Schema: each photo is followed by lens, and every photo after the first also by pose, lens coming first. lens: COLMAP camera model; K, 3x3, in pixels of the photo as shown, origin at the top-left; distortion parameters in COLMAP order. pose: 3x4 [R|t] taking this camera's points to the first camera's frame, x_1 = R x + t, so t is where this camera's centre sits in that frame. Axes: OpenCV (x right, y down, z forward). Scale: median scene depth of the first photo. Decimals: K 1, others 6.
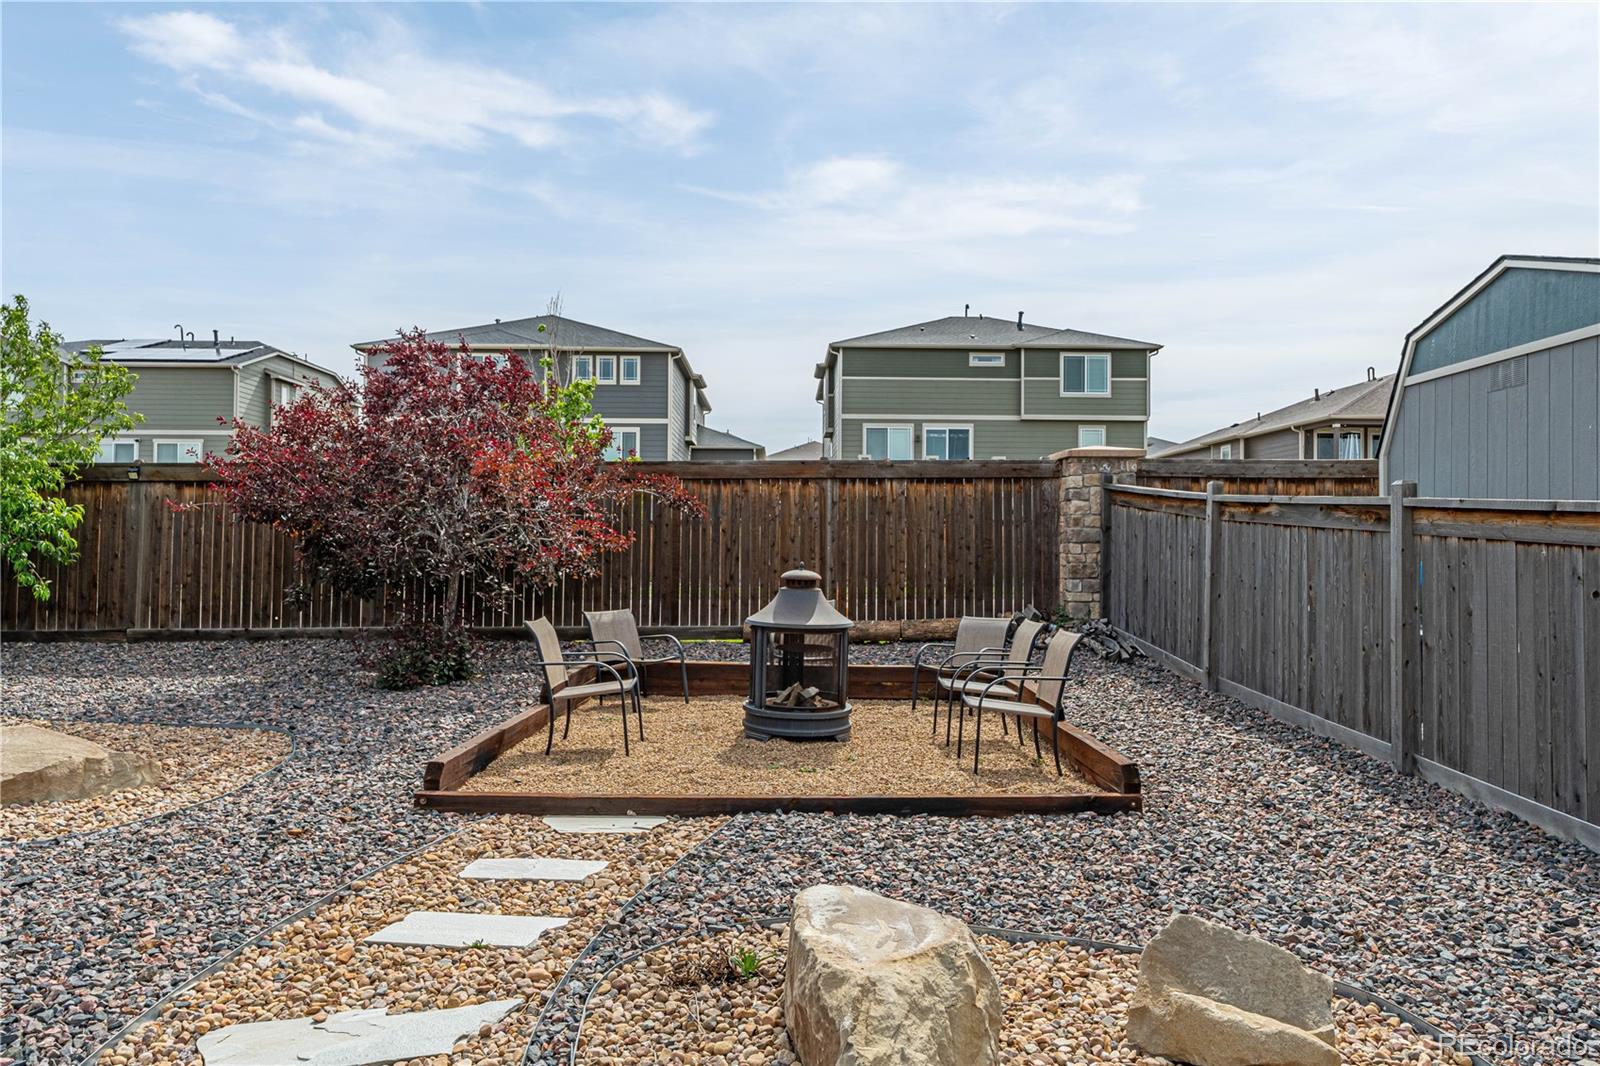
lens RADIAL K [[1050.4, 0, 800.0], [0, 1050.4, 533.0], [0, 0, 1]] dist [-0.001457, -0.001772]
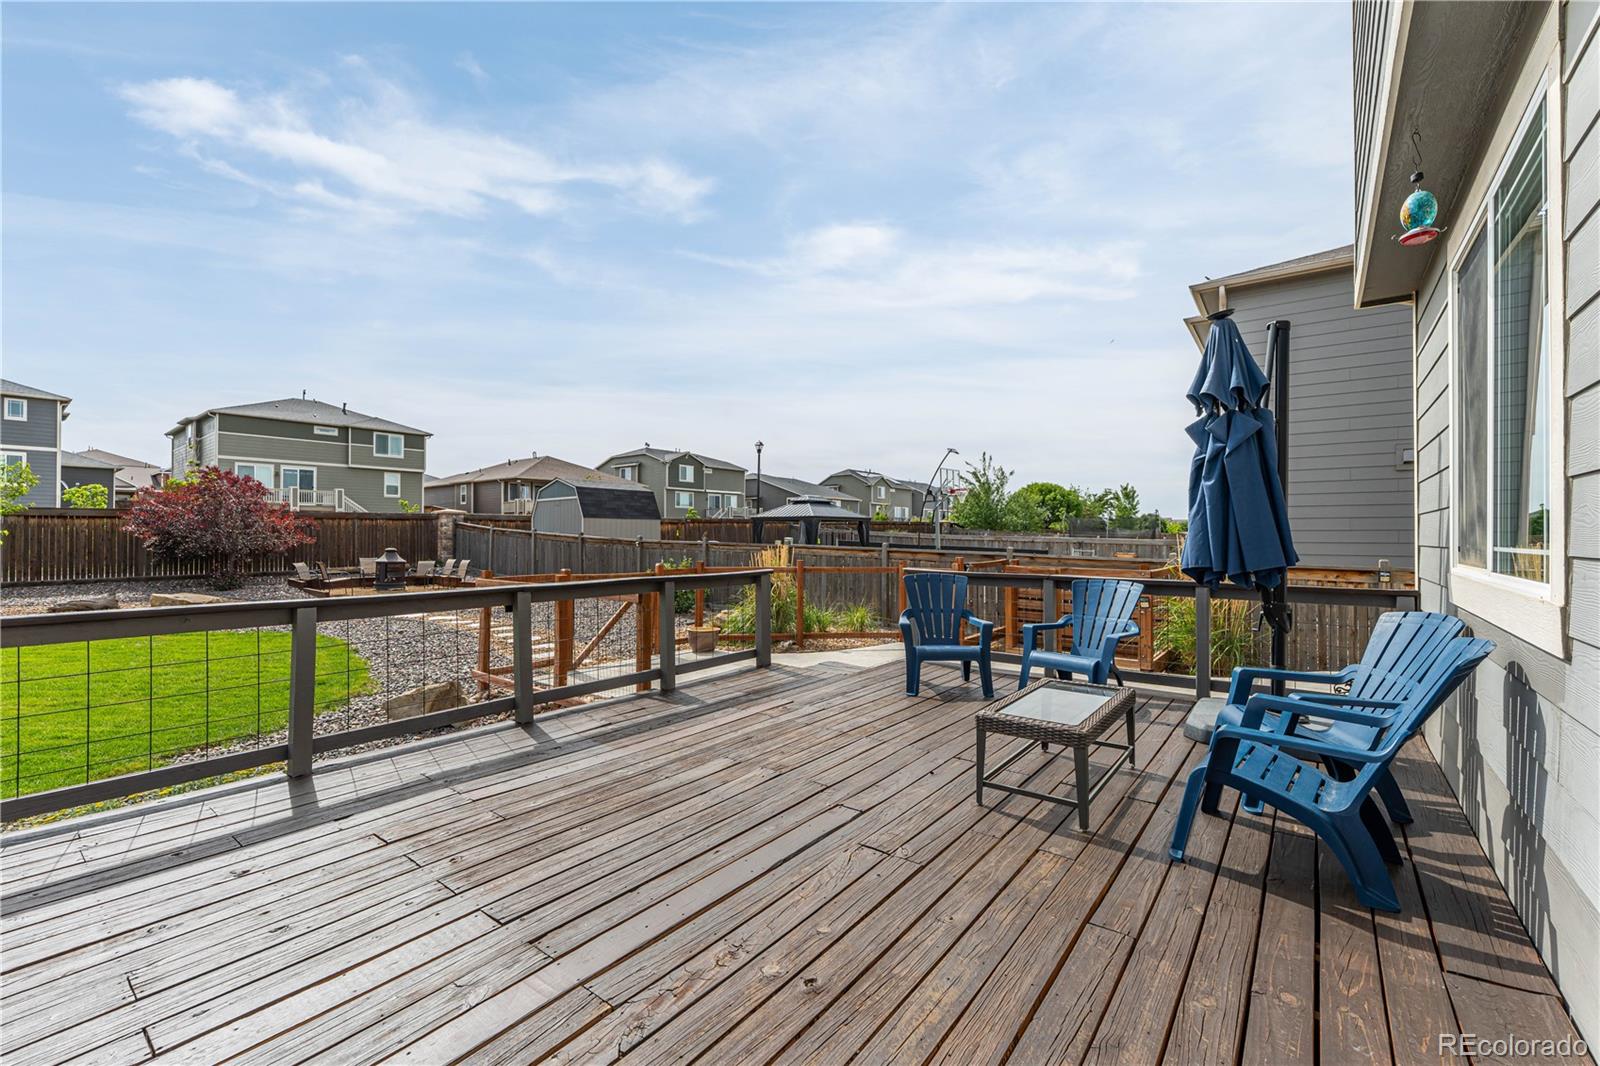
lens RADIAL K [[707.8, 0, 800.0], [0, 707.8, 533.0], [0, 0, 1]] dist [-0.000088, -0.000354]
pose [[0.657799, -0.001162, 0.753193, -0.647697], [-0.006218, 0.999956, 0.006973, -0.032187], [-0.753168, -0.009270, 0.657763, -1.244759]]
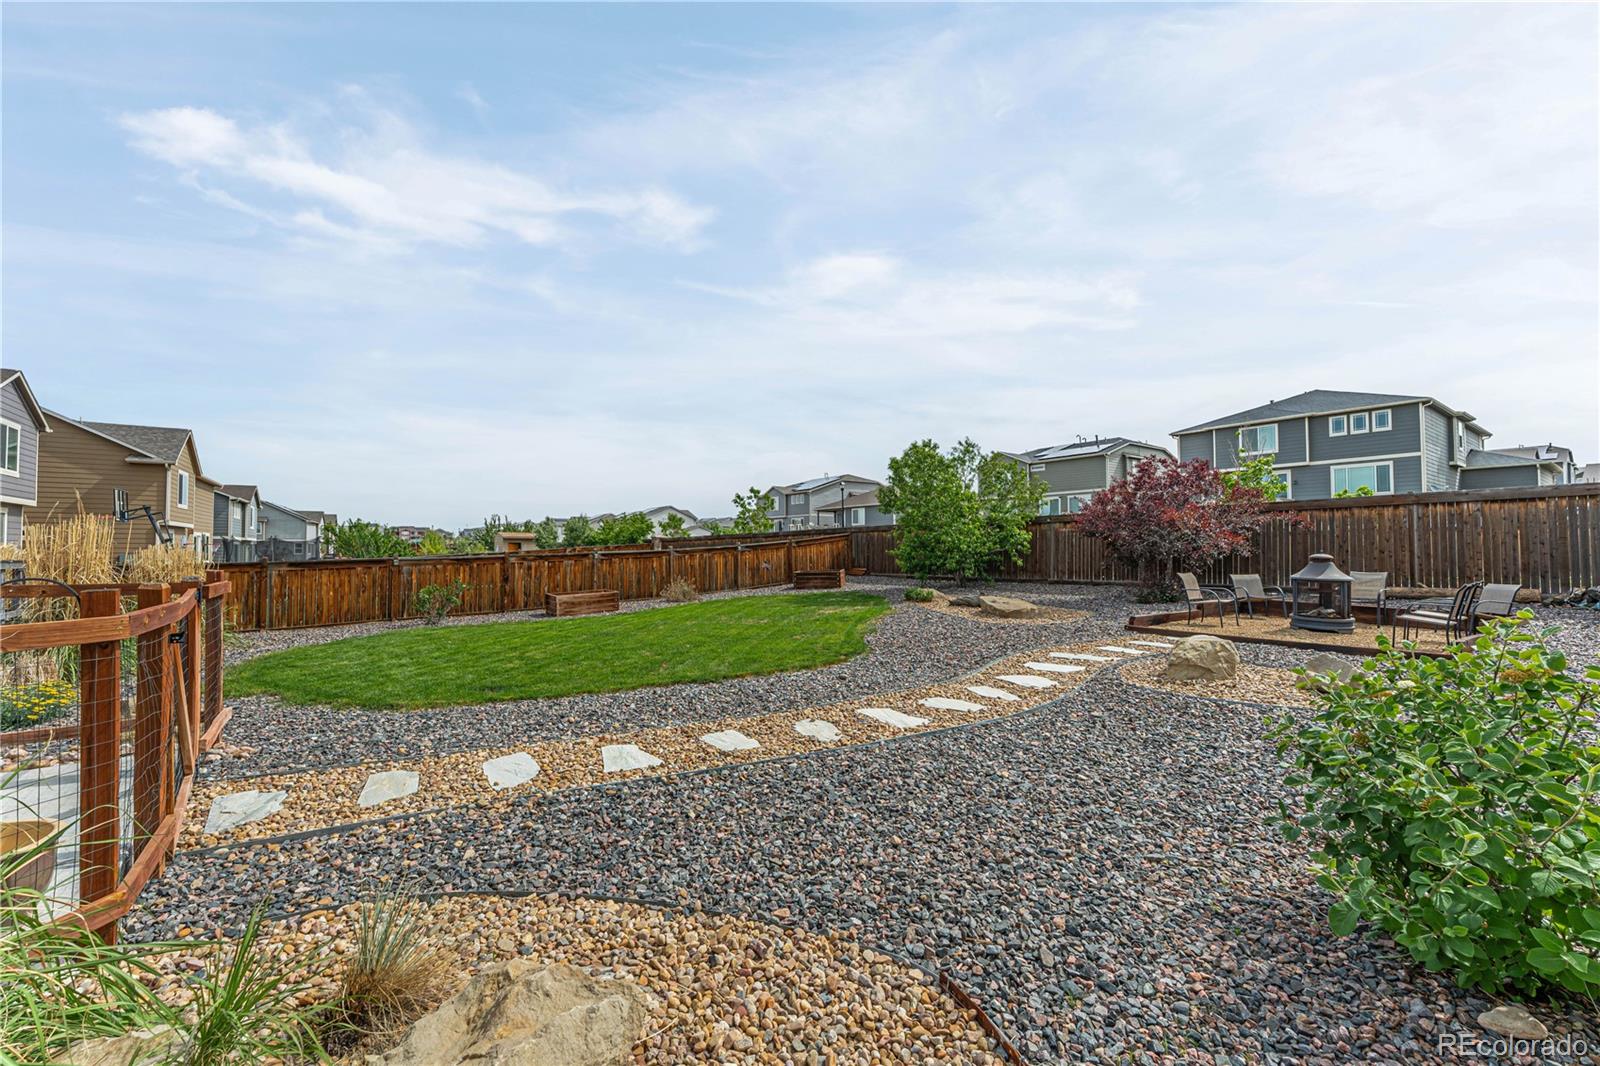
lens RADIAL K [[630.4, 0, 800.0], [0, 630.4, 533.0], [0, 0, 1]] dist [0.000718, 0.000248]
pose [[0.571616, -0.027913, -0.820047, 0.293410], [0.015504, 0.999610, -0.023218, 0.003537], [0.820375, 0.000558, 0.571826, -0.401232]]
